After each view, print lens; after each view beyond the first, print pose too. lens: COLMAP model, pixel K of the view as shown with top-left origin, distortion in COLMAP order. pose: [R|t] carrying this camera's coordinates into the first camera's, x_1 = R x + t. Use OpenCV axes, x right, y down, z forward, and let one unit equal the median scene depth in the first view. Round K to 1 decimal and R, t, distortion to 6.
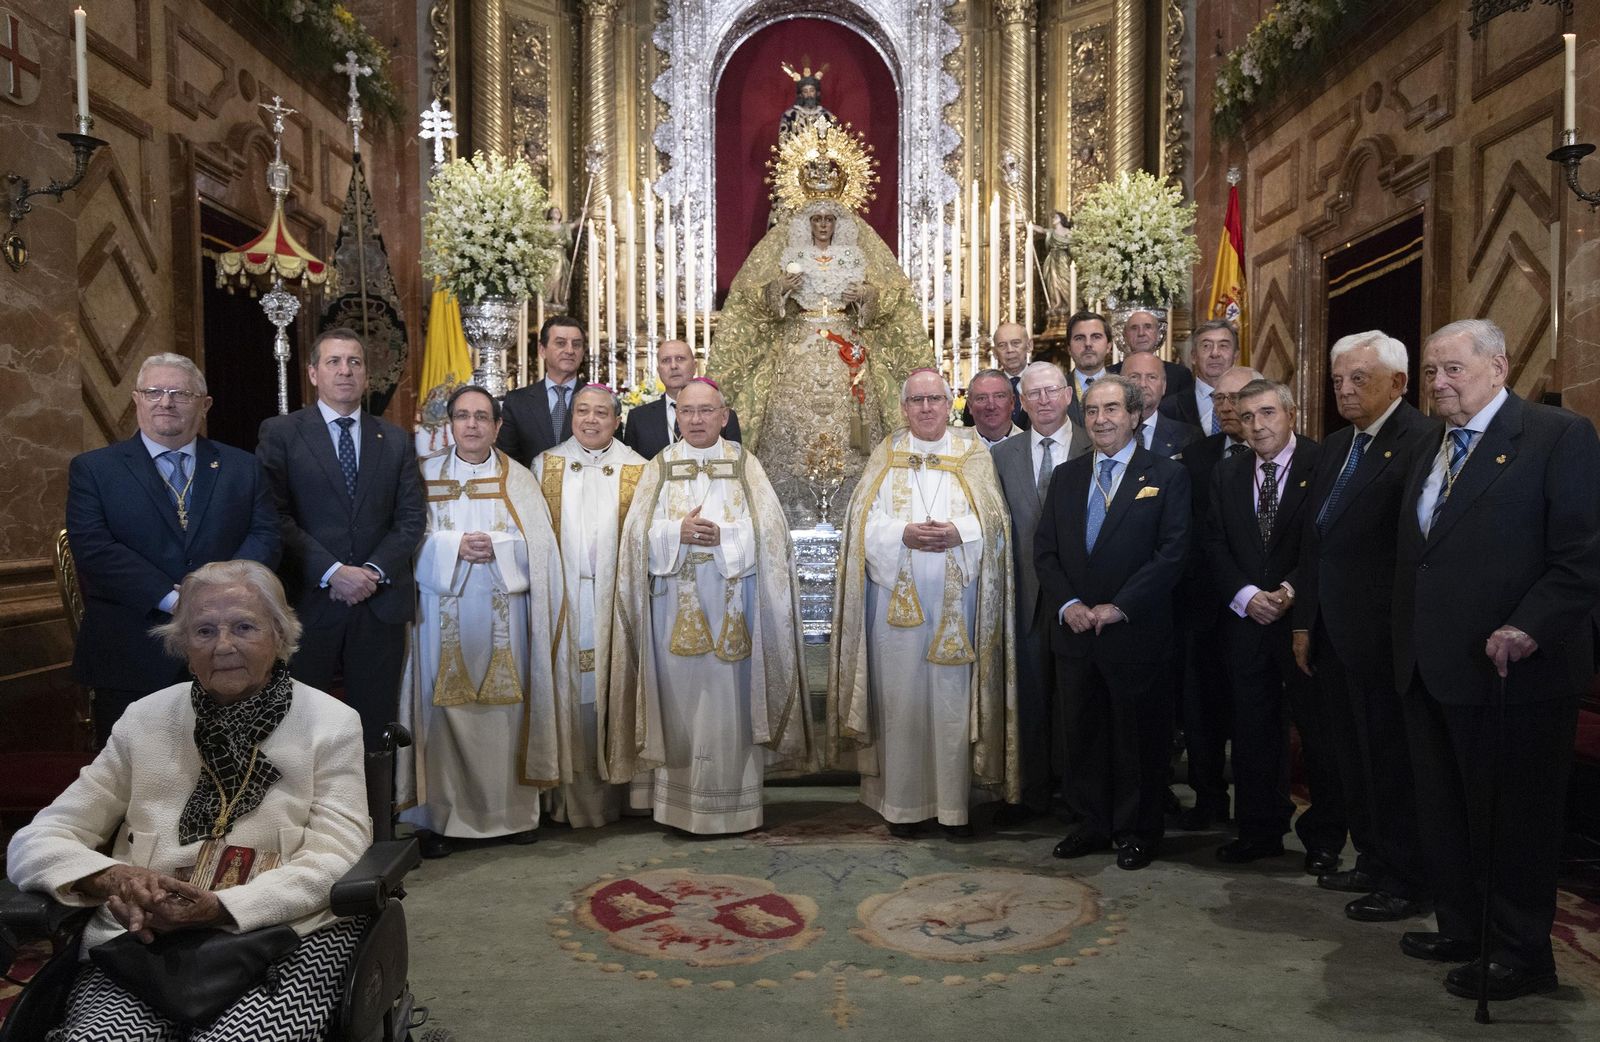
lens RADIAL K [[1167.4, 0, 805.8], [0, 1167.4, 549.5], [0, 0, 1]] dist [0.001193, 0.001731]
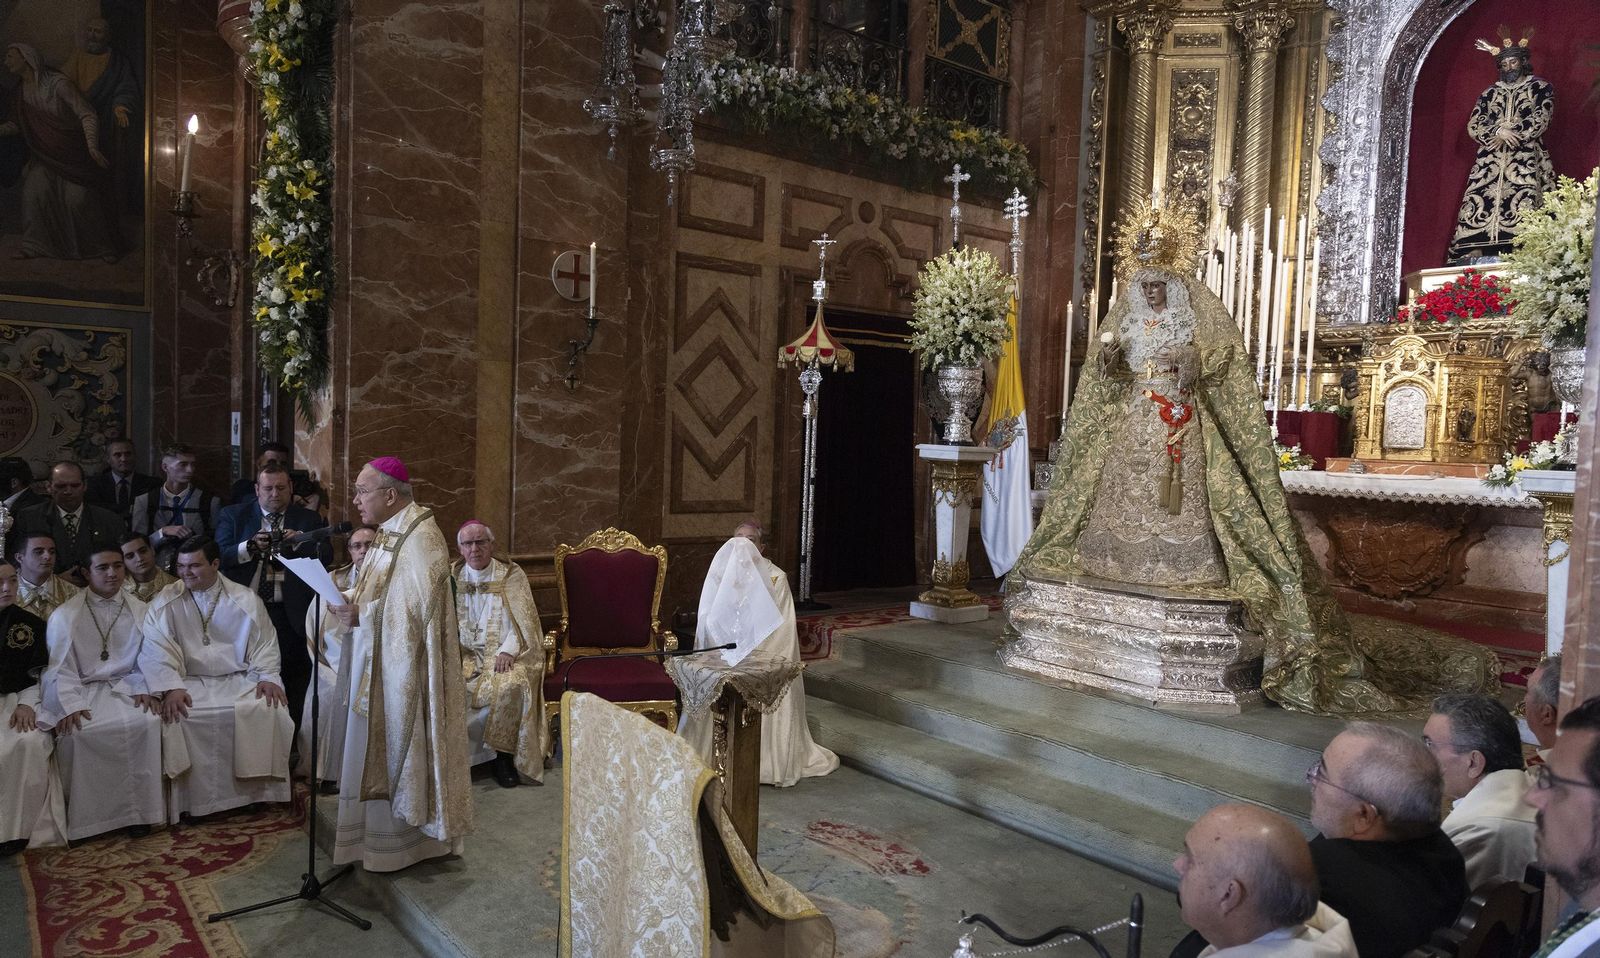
lens RADIAL K [[1071.5, 0, 800.0], [0, 1071.5, 479.0], [0, 0, 1]] dist [0.007270, -0.002878]
pose [[0.620979, 0.054393, -0.781938, 0.456612], [-0.066180, 0.997666, 0.016842, -0.083552], [0.781028, 0.041291, 0.623129, 0.130018]]
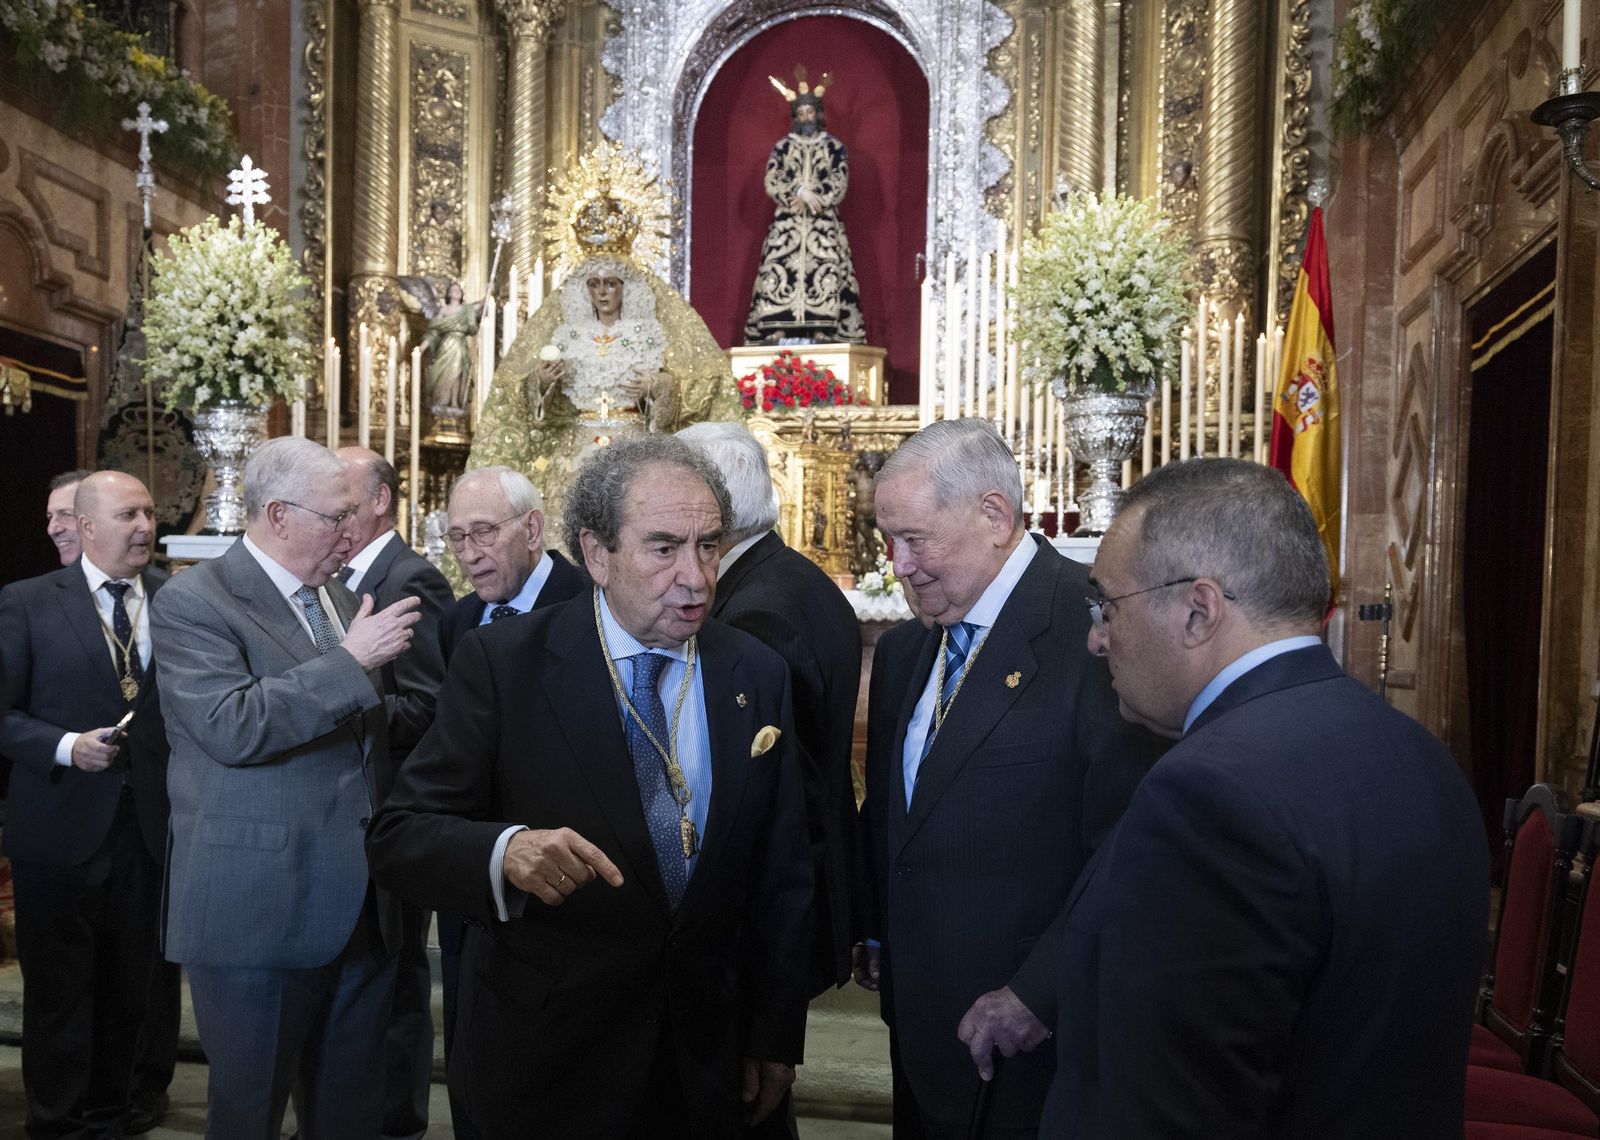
lens RADIAL K [[1463.7, 0, 660.3], [0, 1463.7, 702.5], [0, 0, 1]] dist [-0.001640, 0.004624]
pose [[0.968075, 0.026818, -0.249222, 0.221308], [-0.027710, 0.999616, -0.000071, -0.020341], [0.249125, 0.006975, 0.968446, 0.108162]]
